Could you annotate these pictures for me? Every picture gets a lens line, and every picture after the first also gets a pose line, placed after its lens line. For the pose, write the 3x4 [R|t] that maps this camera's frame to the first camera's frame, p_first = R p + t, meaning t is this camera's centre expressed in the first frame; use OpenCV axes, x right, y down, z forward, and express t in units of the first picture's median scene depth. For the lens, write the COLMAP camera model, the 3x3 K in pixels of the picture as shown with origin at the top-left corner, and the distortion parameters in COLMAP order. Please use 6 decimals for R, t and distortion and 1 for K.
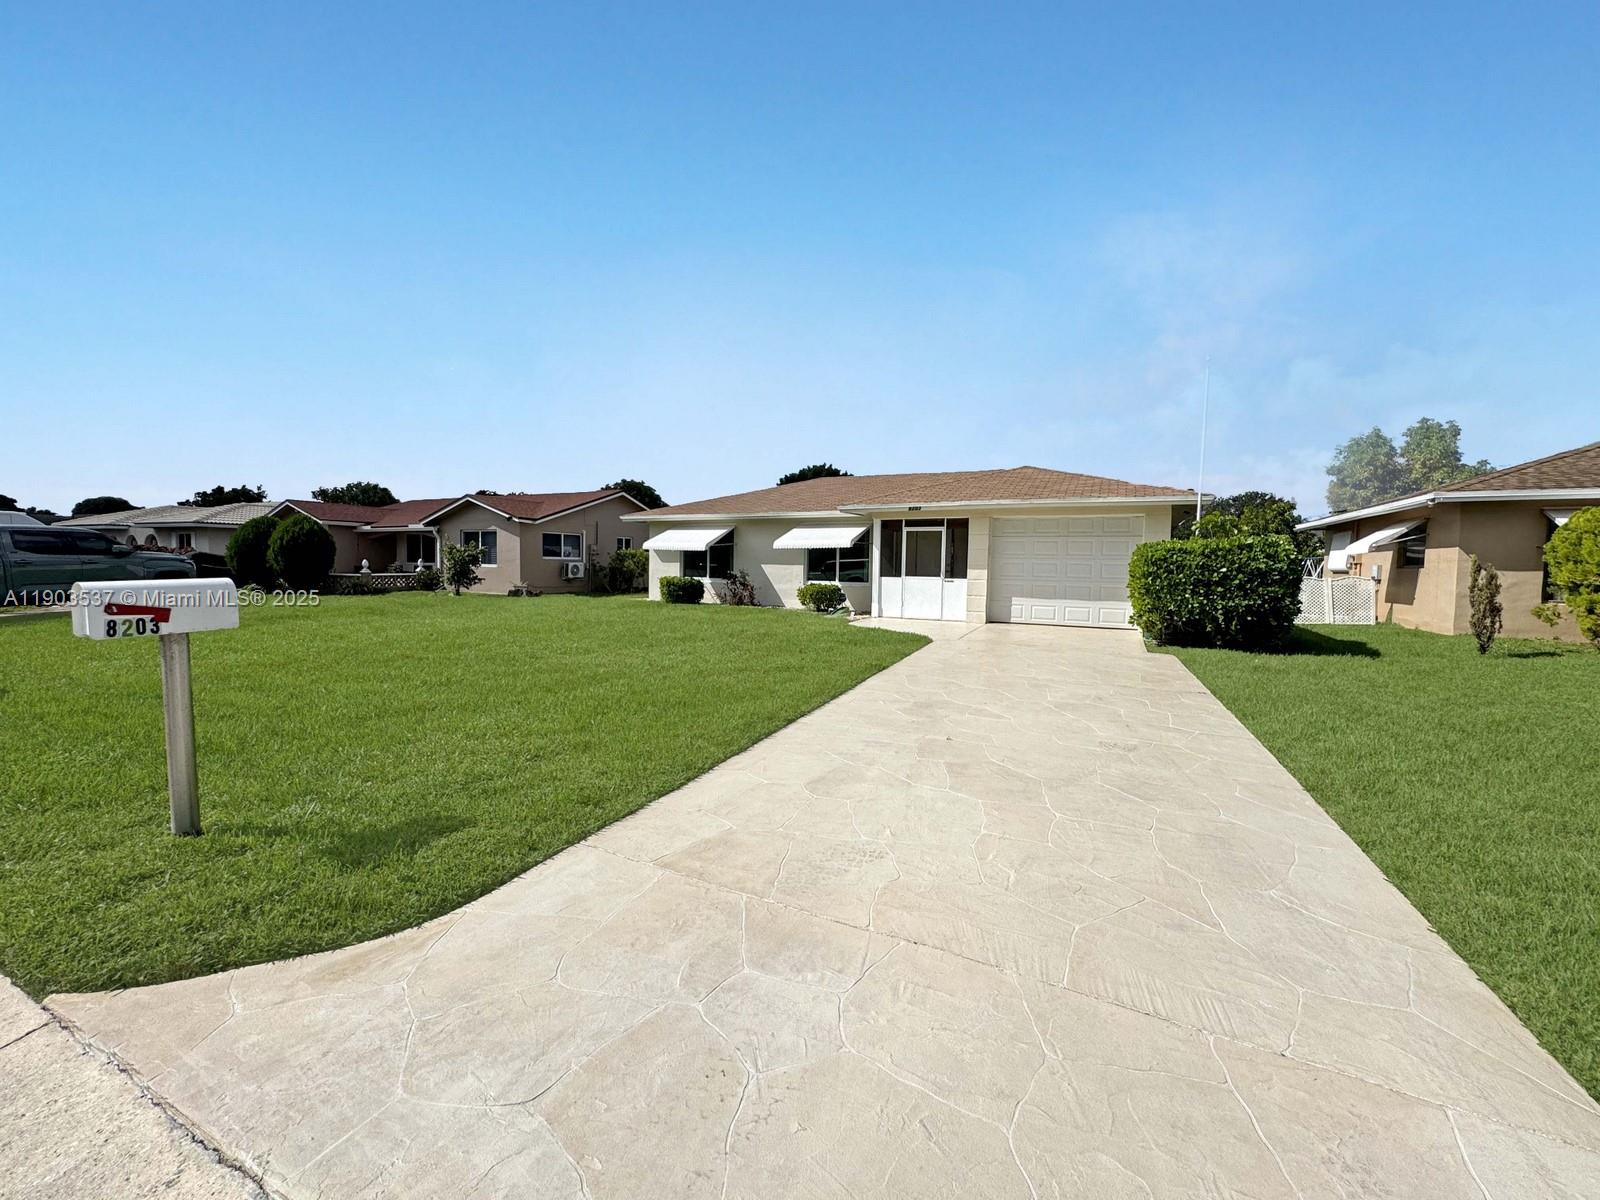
lens RADIAL K [[643.0, 0, 792.2], [0, 643.0, 602.8], [0, 0, 1]] dist [-0.002741, 0.000024]
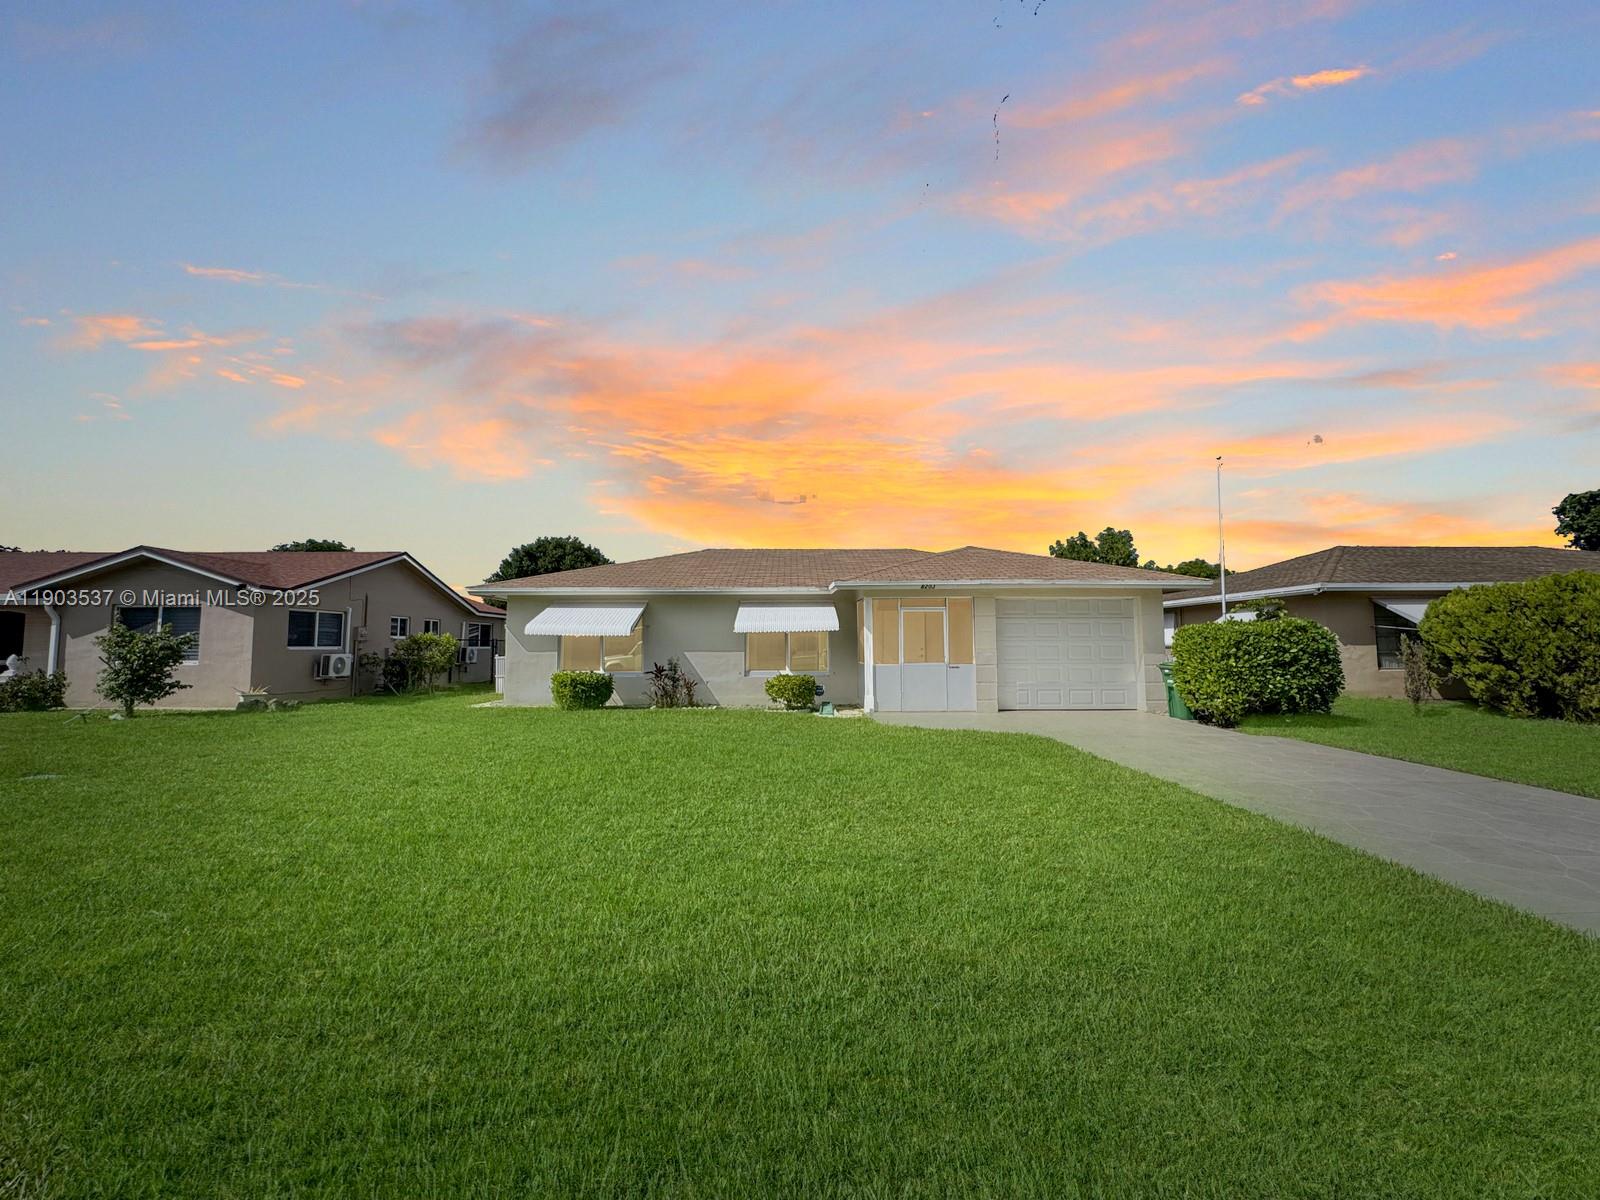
lens RADIAL K [[643.0, 0, 804.3], [0, 643.0, 597.4], [0, 0, 1]] dist [-0.002741, 0.000024]
pose [[0.887087, 0.015079, 0.461357, -0.290813], [0.044697, 0.991964, -0.118364, -0.026806], [-0.459434, 0.125621, 0.879284, 0.236375]]
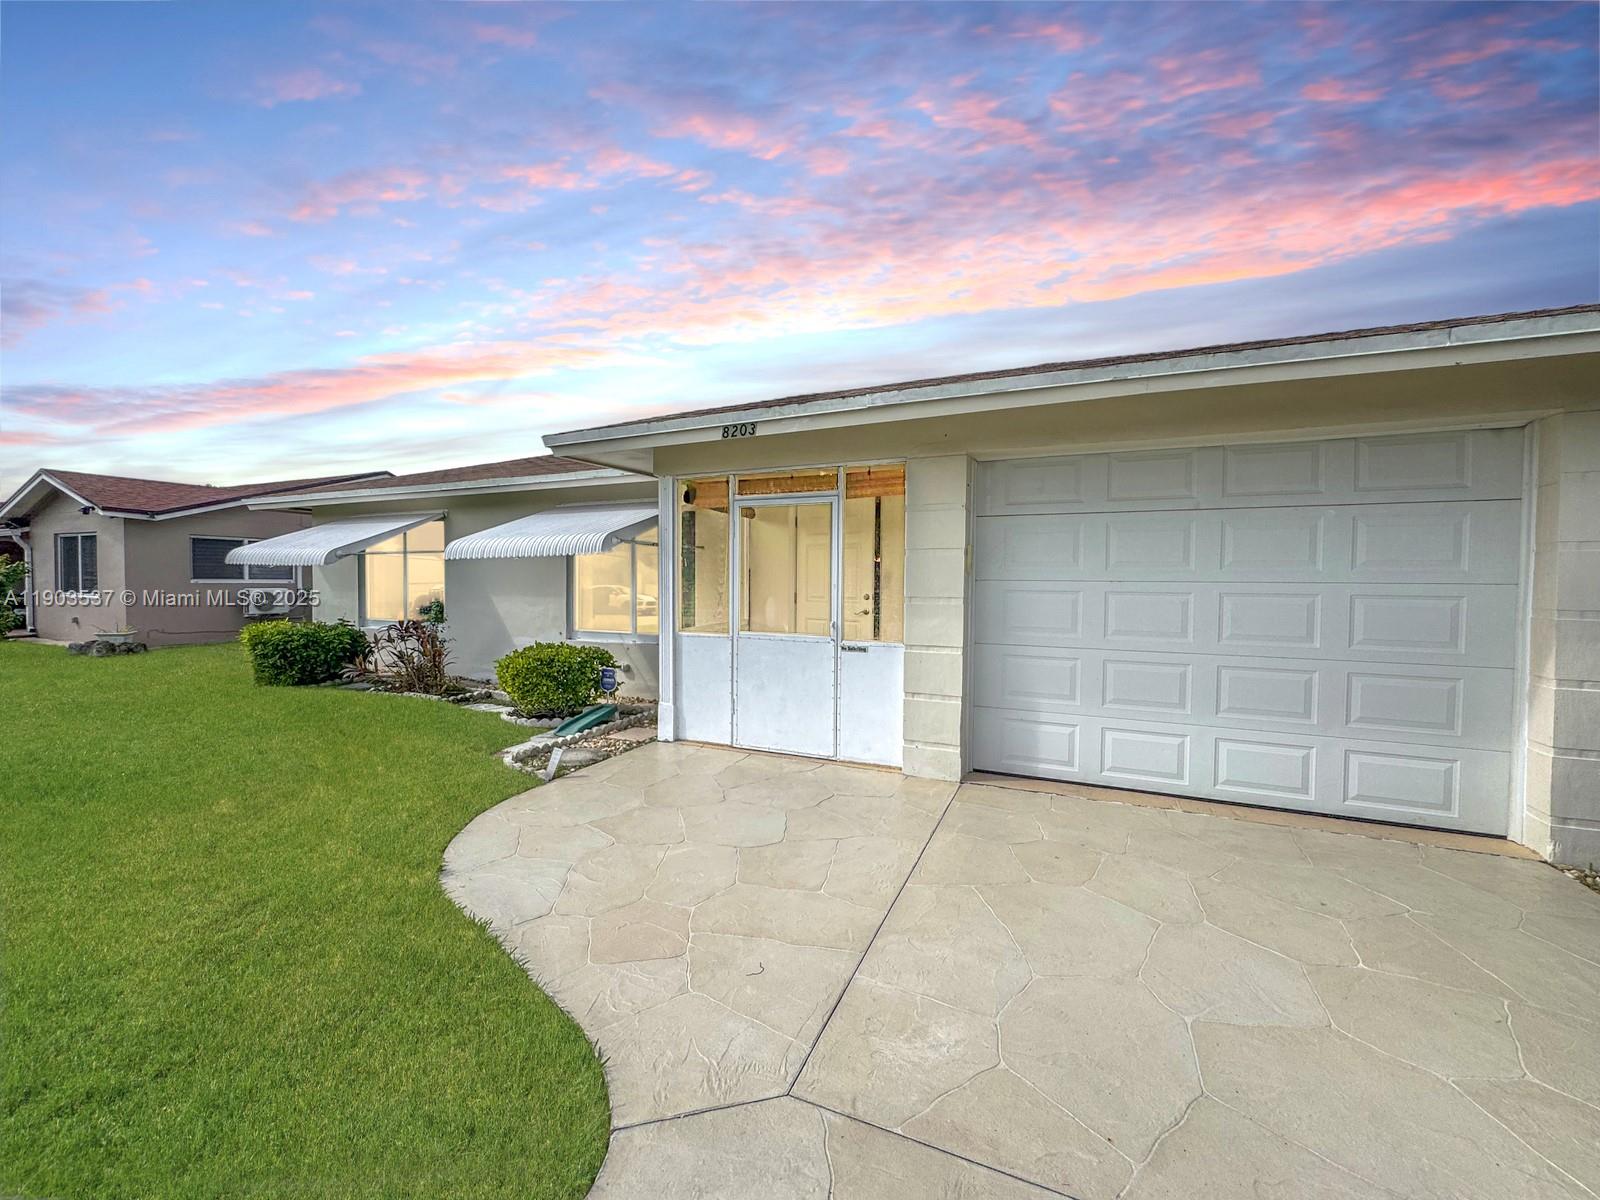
lens RADIAL K [[643.0, 0, 801.3], [0, 643.0, 596.1], [0, 0, 1]] dist [-0.002741, 0.000024]
pose [[0.999506, -0.008406, 0.030272, 0.171193], [0.009413, 0.999402, -0.033275, -0.042791], [-0.029974, 0.033544, 0.998988, 0.545334]]
